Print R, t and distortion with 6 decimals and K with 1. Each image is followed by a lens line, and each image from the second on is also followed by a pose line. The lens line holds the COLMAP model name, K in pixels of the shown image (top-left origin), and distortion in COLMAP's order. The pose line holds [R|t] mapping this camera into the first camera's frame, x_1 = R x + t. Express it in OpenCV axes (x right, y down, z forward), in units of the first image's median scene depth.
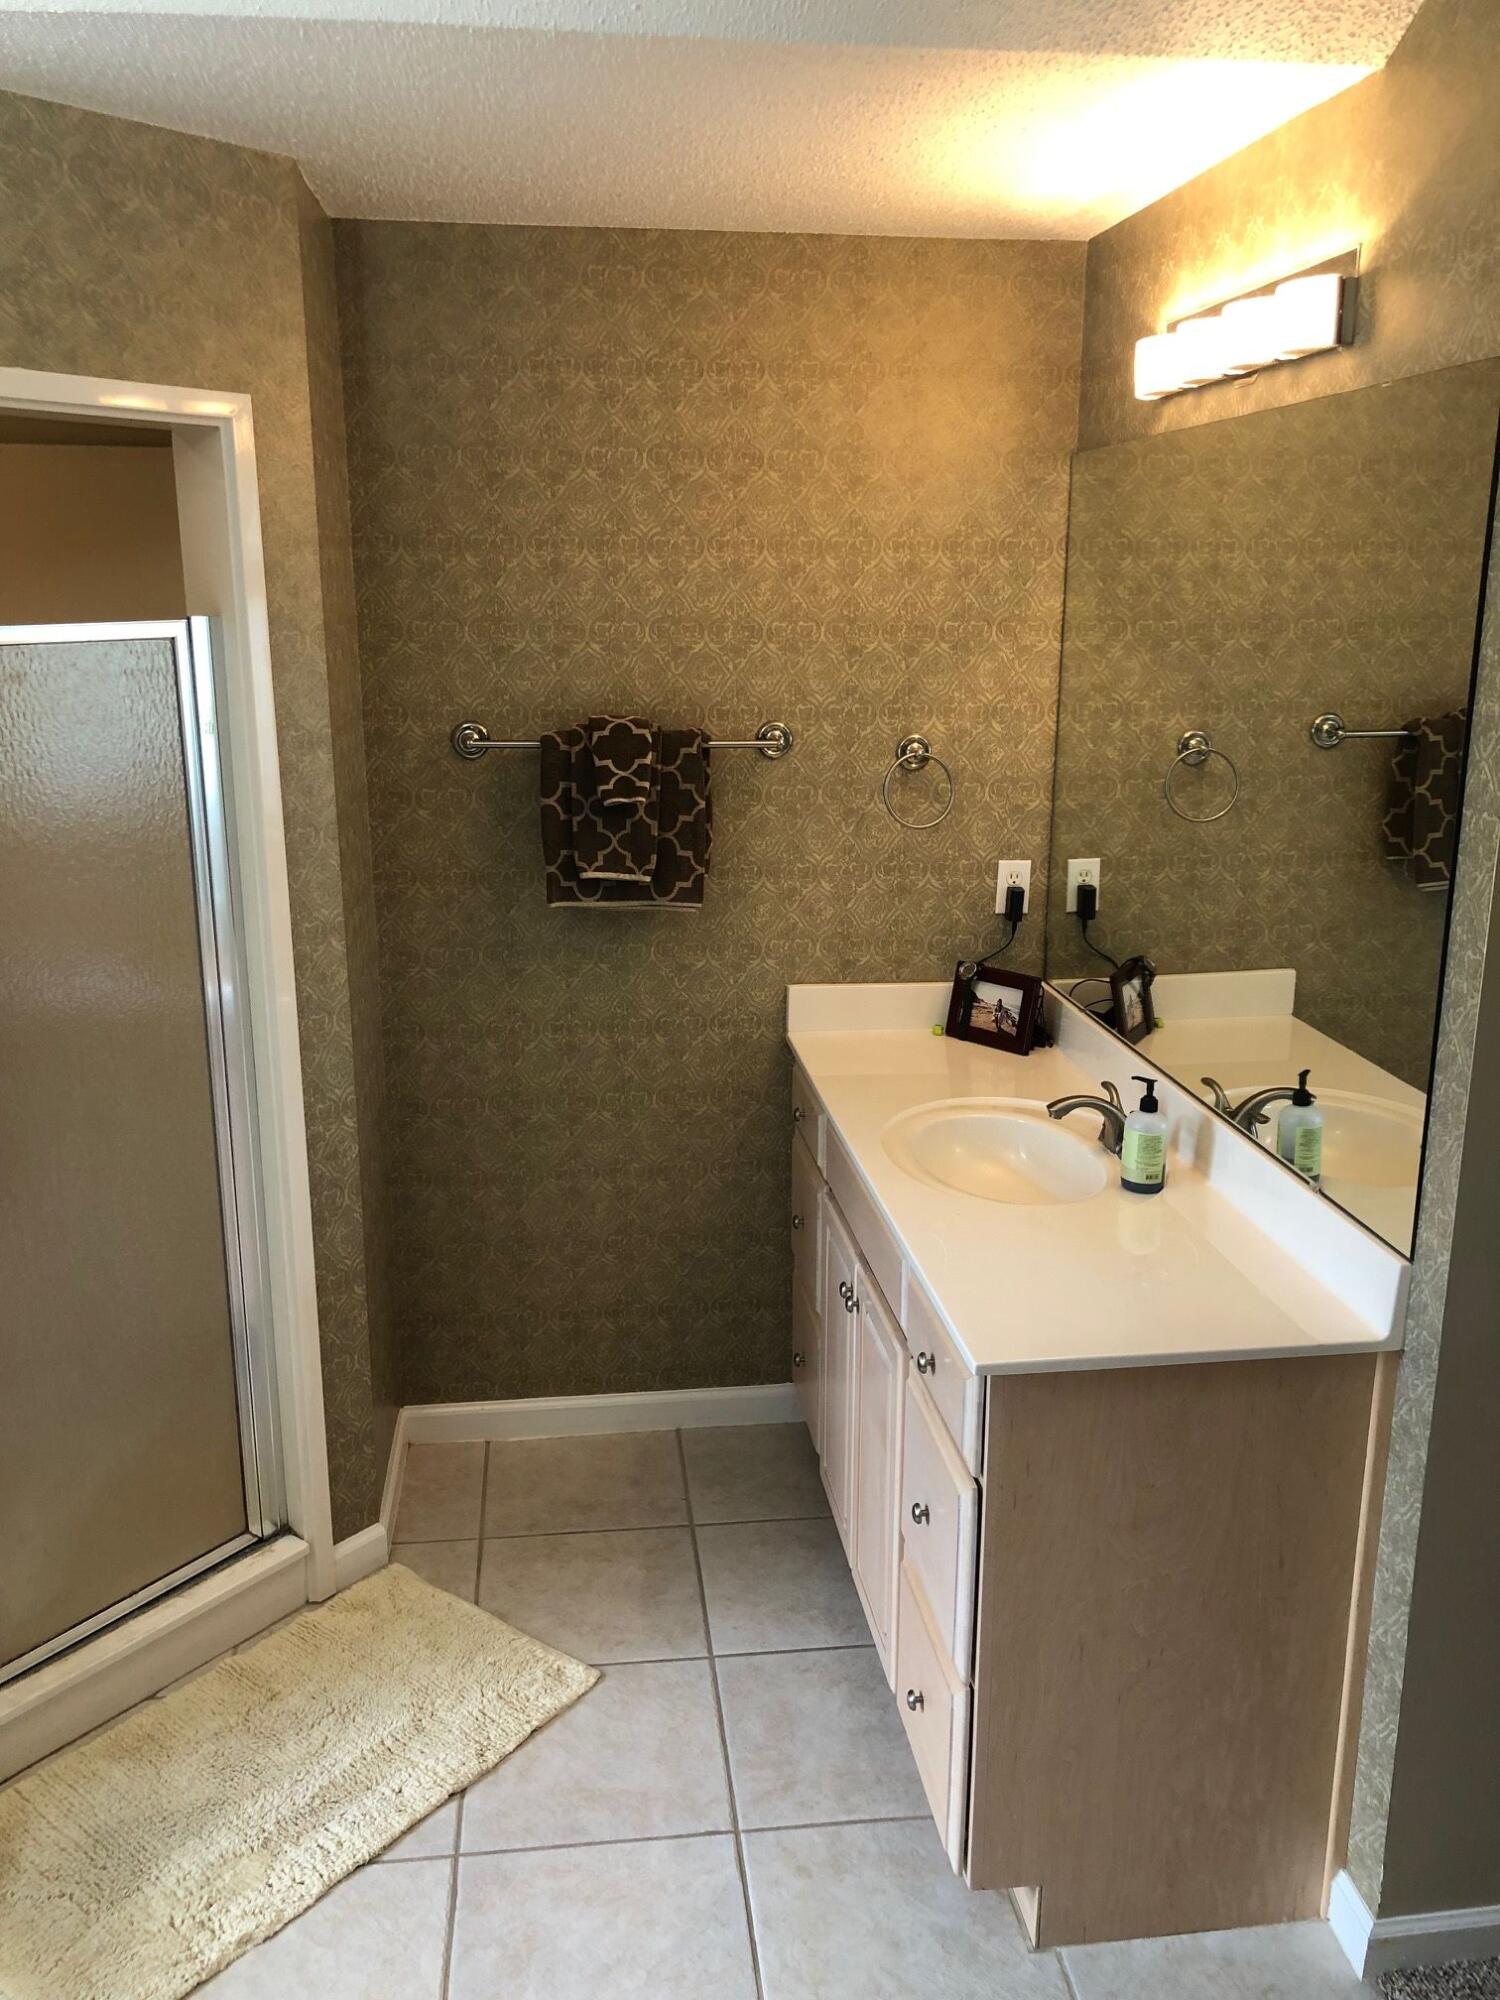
lens RADIAL K [[1590.5, 0, 750.0], [0, 1590.5, 1000.0], [0, 0, 1]] dist [0.008790, 0.001501]
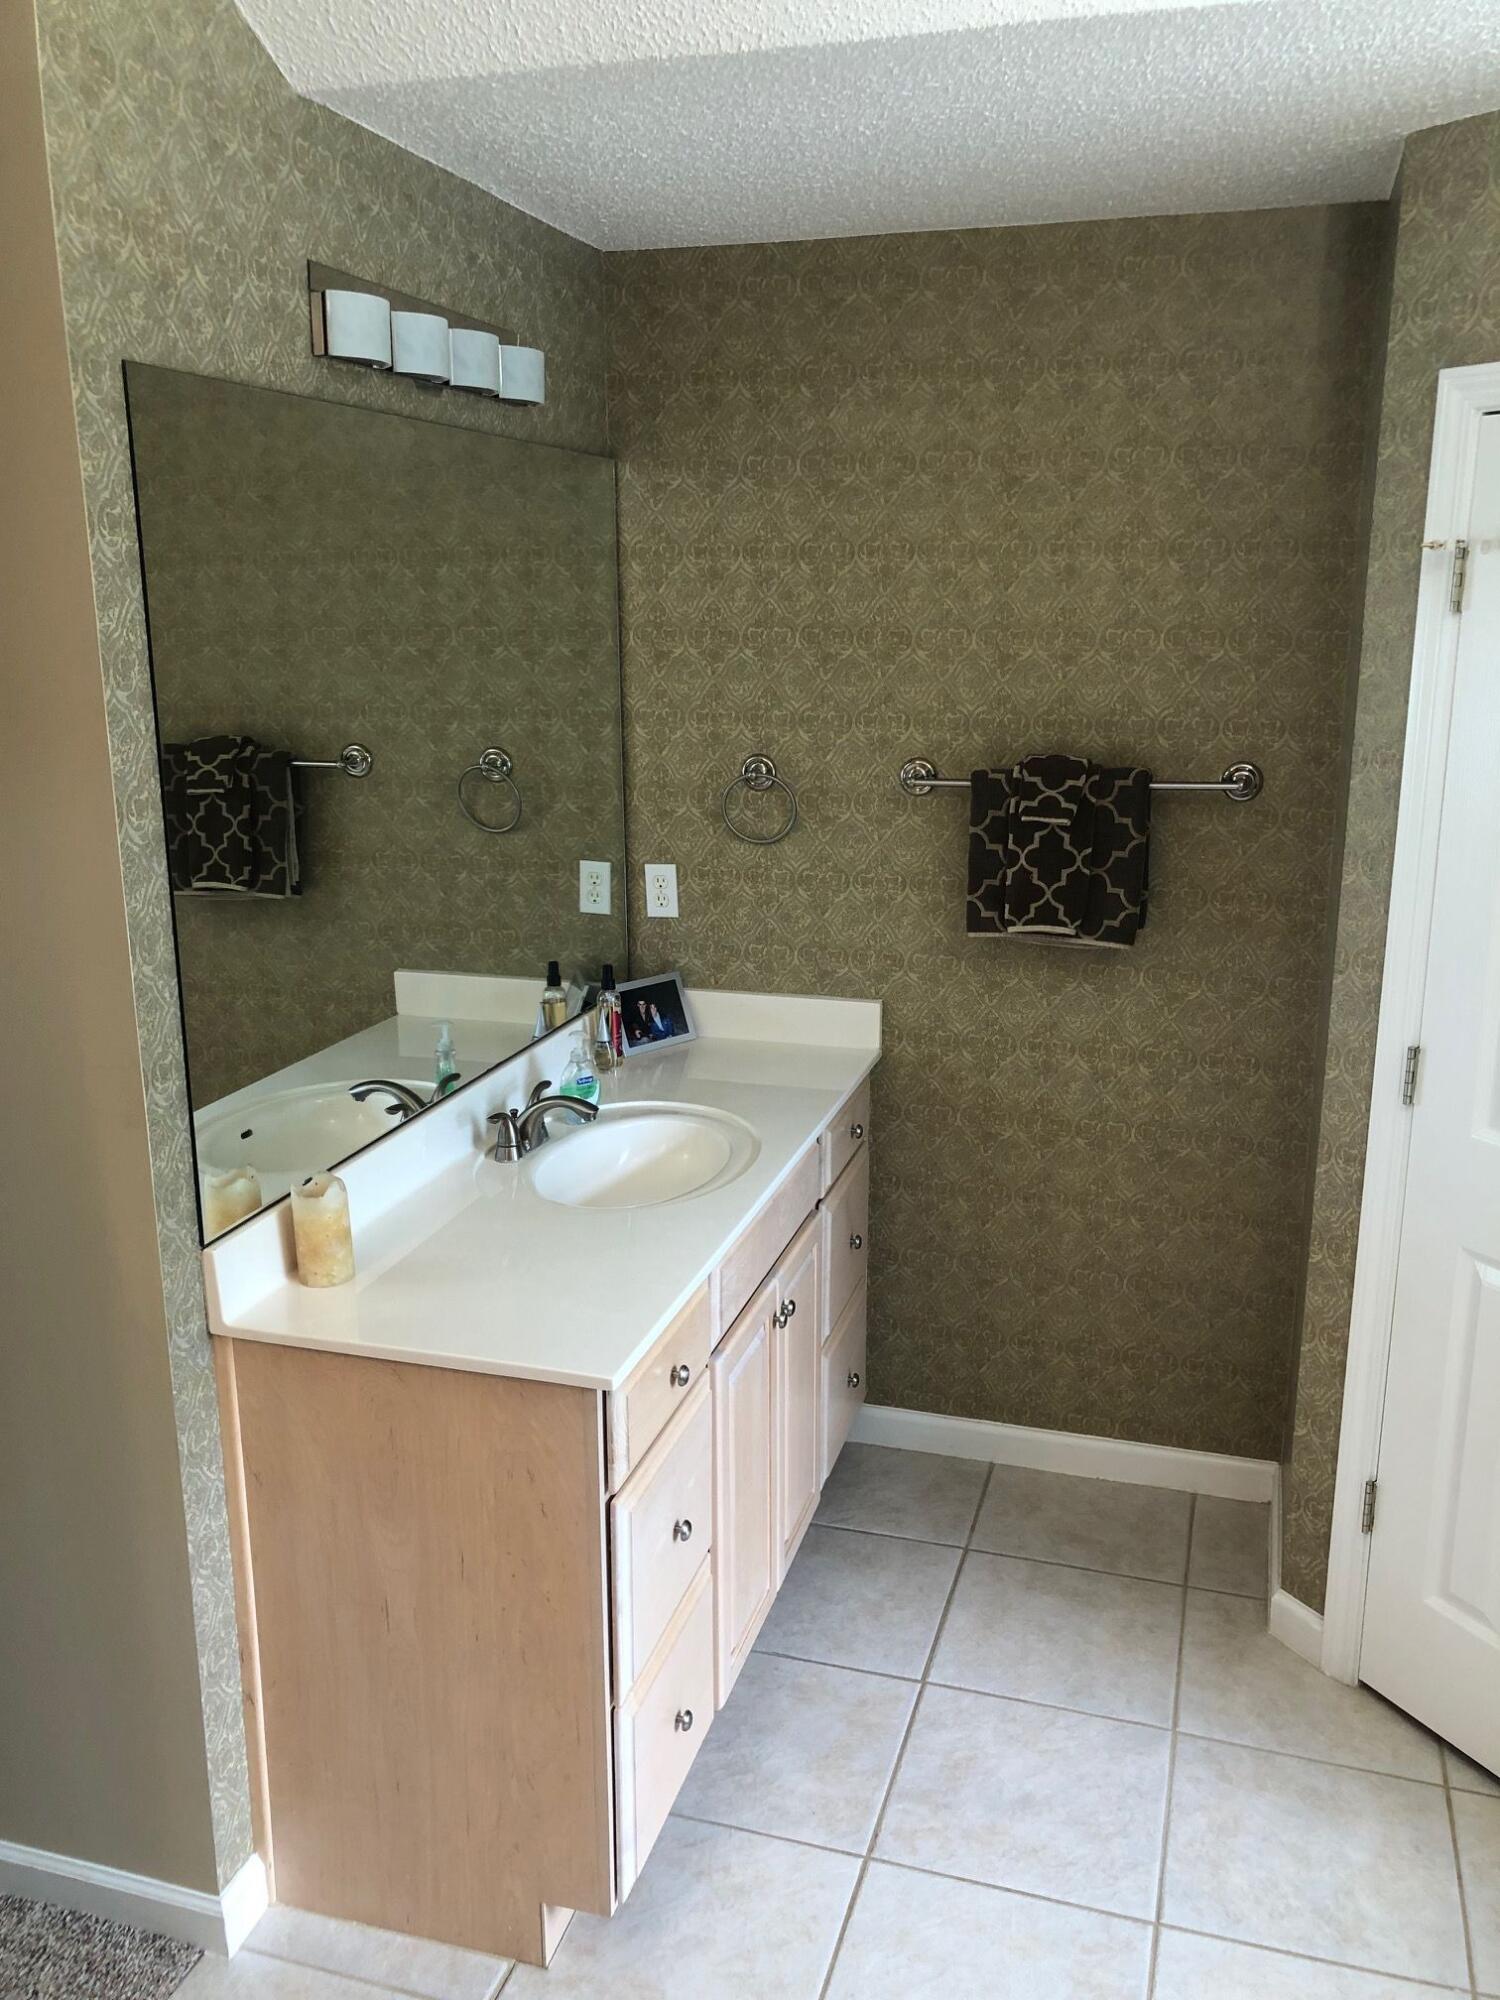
lens RADIAL K [[1639.4, 0, 745.1], [0, 1639.4, 1009.5], [0, 0, 1]] dist [-0.005201, -0.004674]
pose [[0.903719, 0.101920, -0.415817, 0.350097], [-0.103666, 0.994441, 0.018441, -0.012098], [0.415385, 0.026441, 0.909261, 0.046830]]
